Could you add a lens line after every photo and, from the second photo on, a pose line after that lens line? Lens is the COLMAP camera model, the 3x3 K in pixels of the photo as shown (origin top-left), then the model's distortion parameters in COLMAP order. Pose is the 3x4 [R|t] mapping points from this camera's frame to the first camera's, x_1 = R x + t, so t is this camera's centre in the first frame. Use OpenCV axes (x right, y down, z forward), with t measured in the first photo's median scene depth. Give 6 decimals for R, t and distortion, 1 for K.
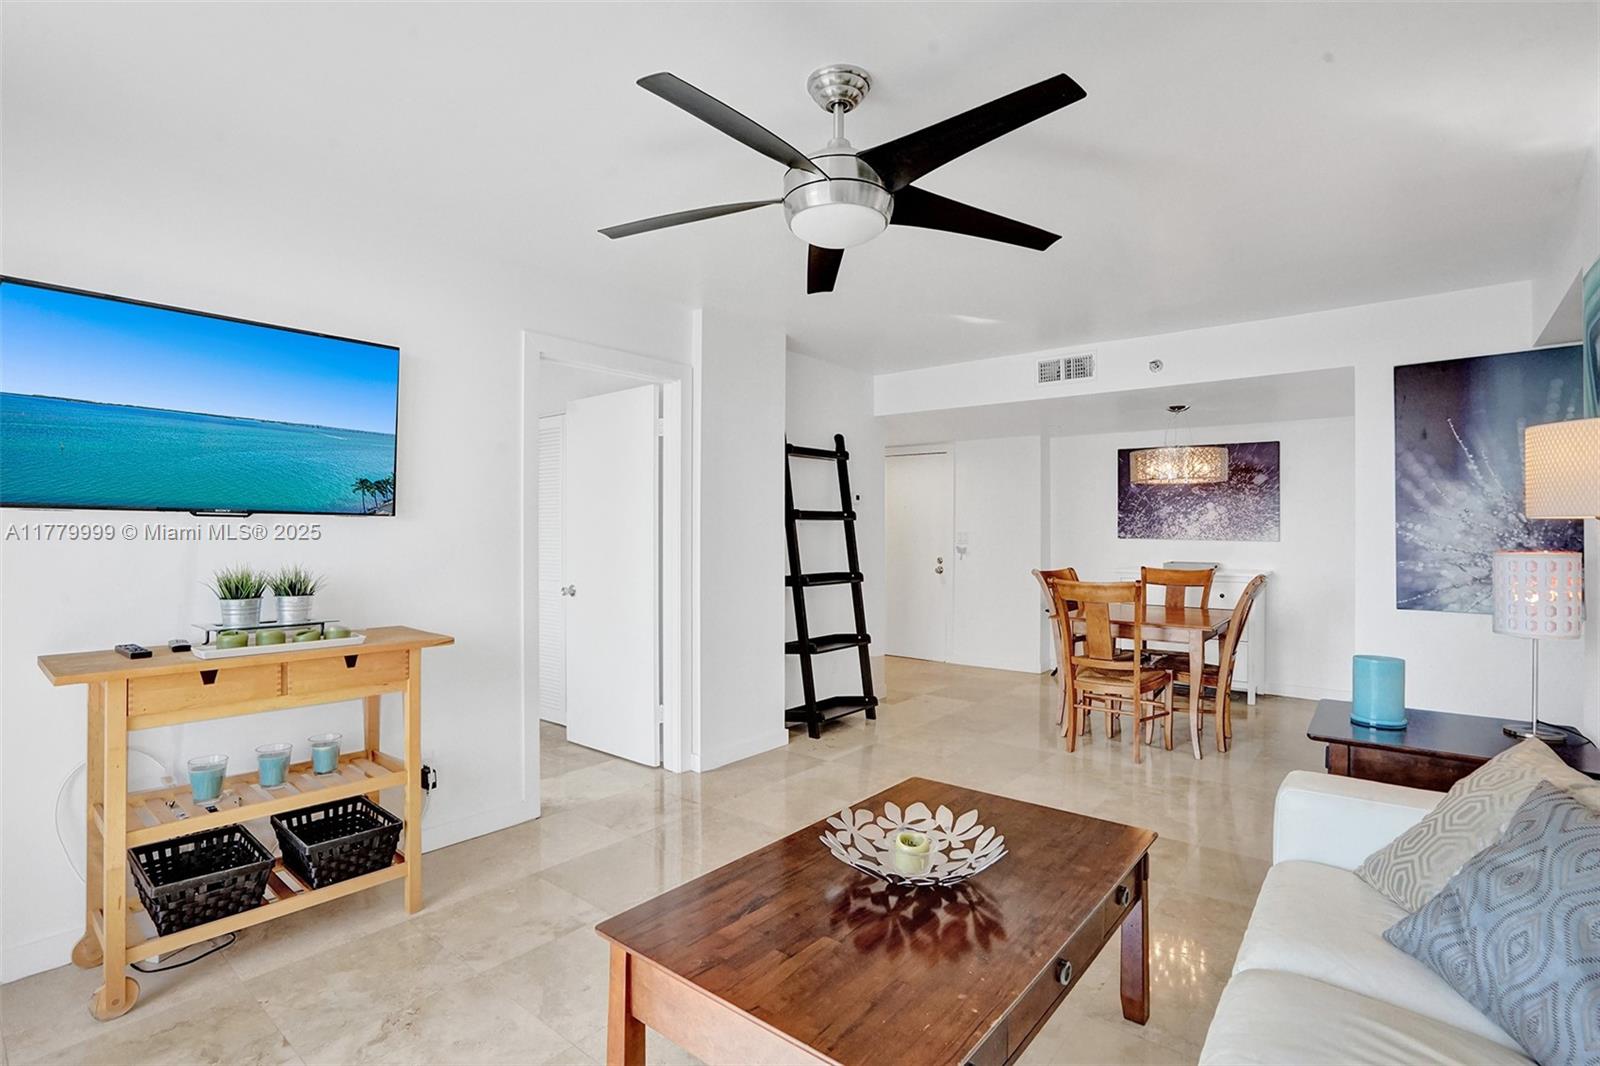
lens RADIAL K [[754.2, 0, 790.4], [0, 754.2, 537.2], [0, 0, 1]] dist [-0.022678, 0.000083]
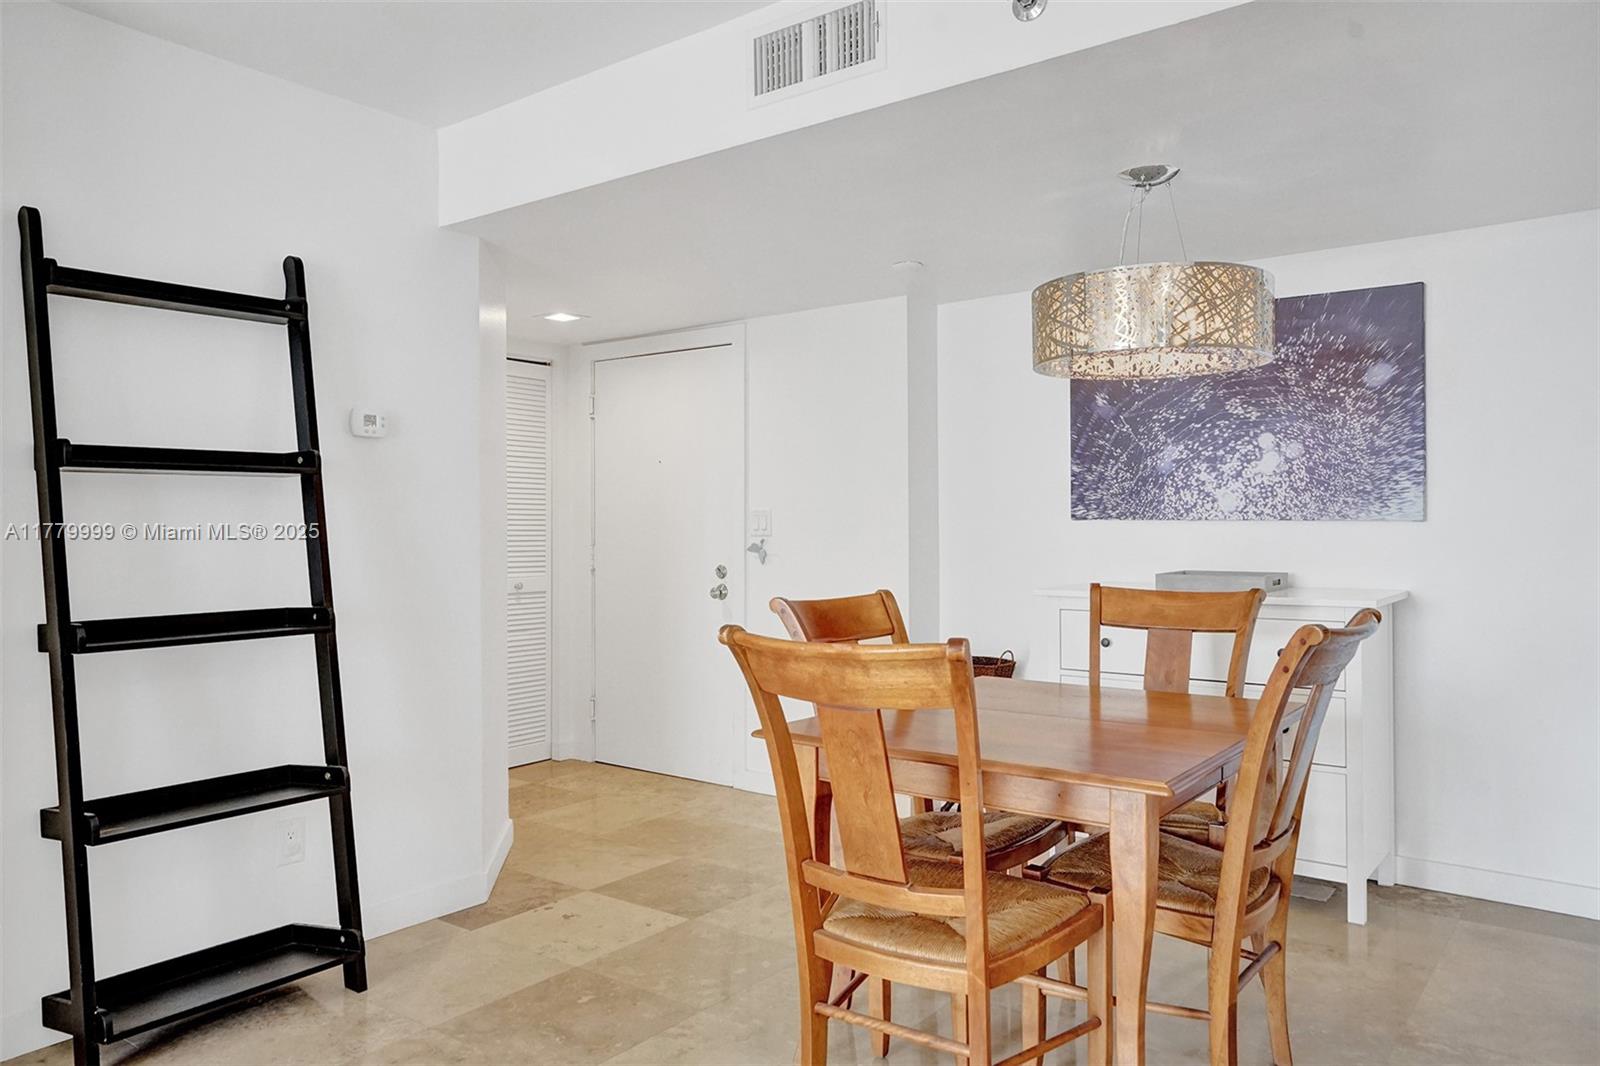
lens RADIAL K [[1168.7, 0, 726.3], [0, 1168.7, 537.9], [0, 0, 1]] dist [-0.000925, -0.004503]
pose [[0.999865, -0.009654, 0.013319, 0.250634], [0.009590, 0.999942, 0.004844, 0.008050], [-0.013365, -0.004716, 0.999900, 0.345540]]
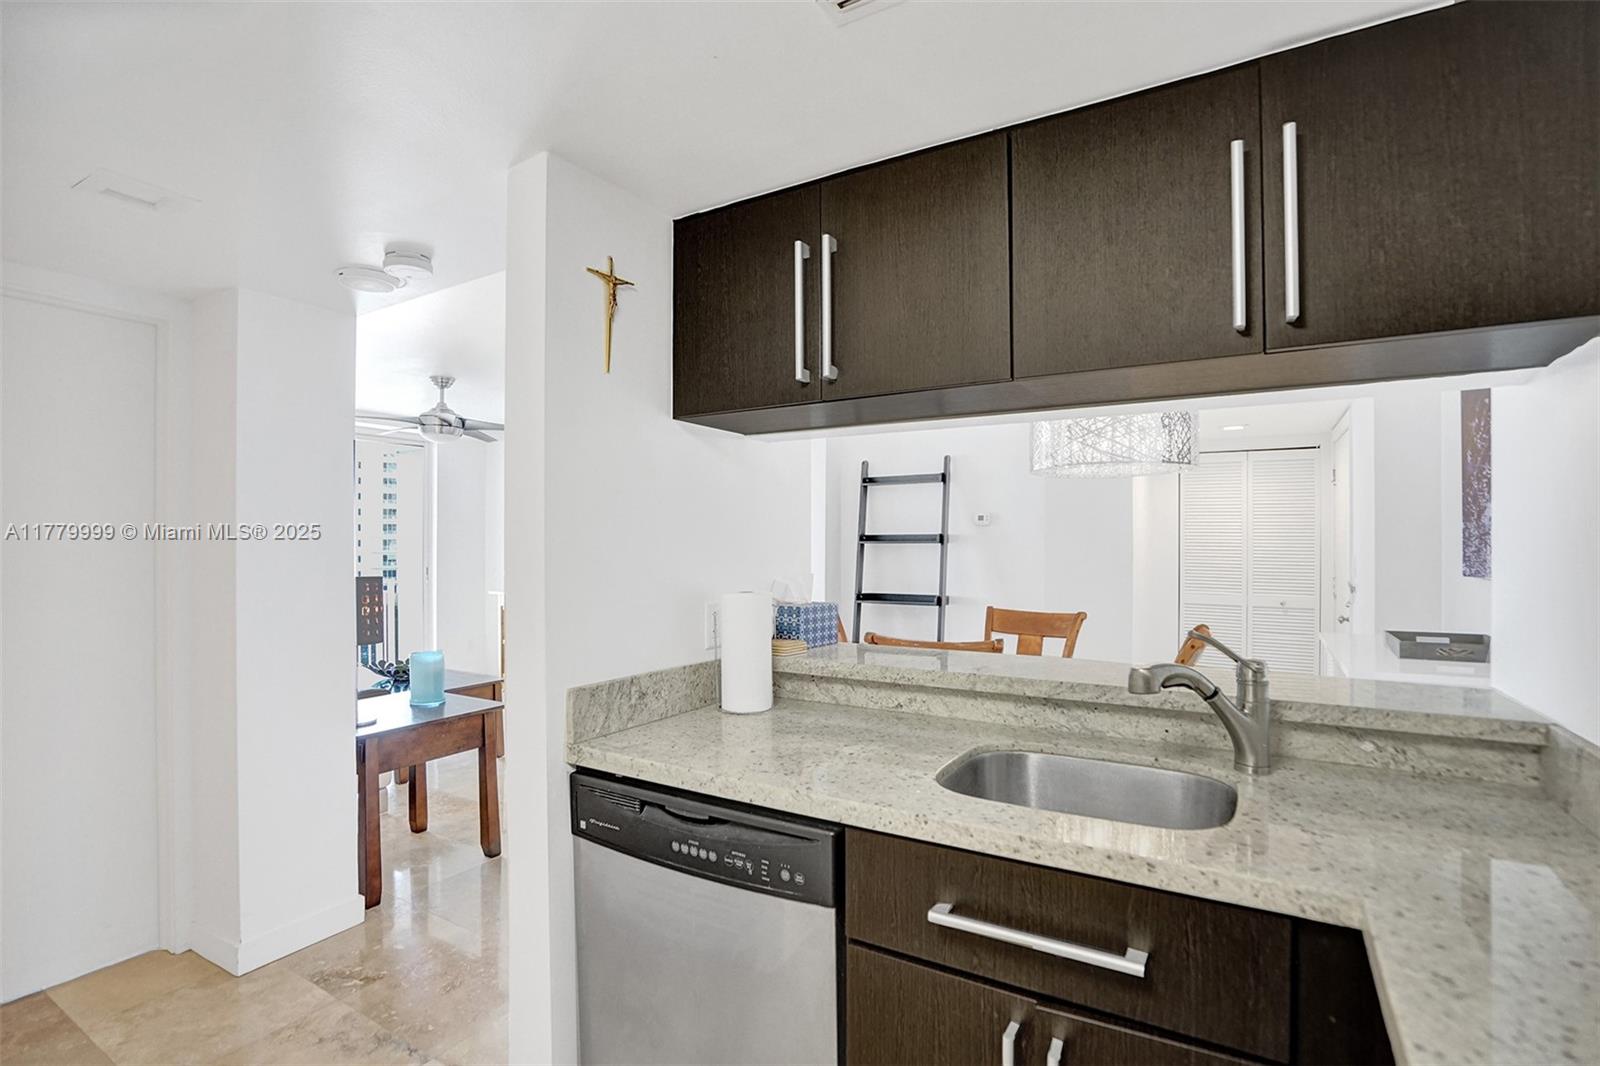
lens RADIAL K [[754.2, 0, 790.4], [0, 754.2, 537.2], [0, 0, 1]] dist [-0.022678, 0.000083]
pose [[0.156042, -0.012727, -0.987668, 0.904948], [-0.007272, 0.999875, -0.014033, -0.012998], [0.987724, 0.009372, 0.155930, 0.573554]]
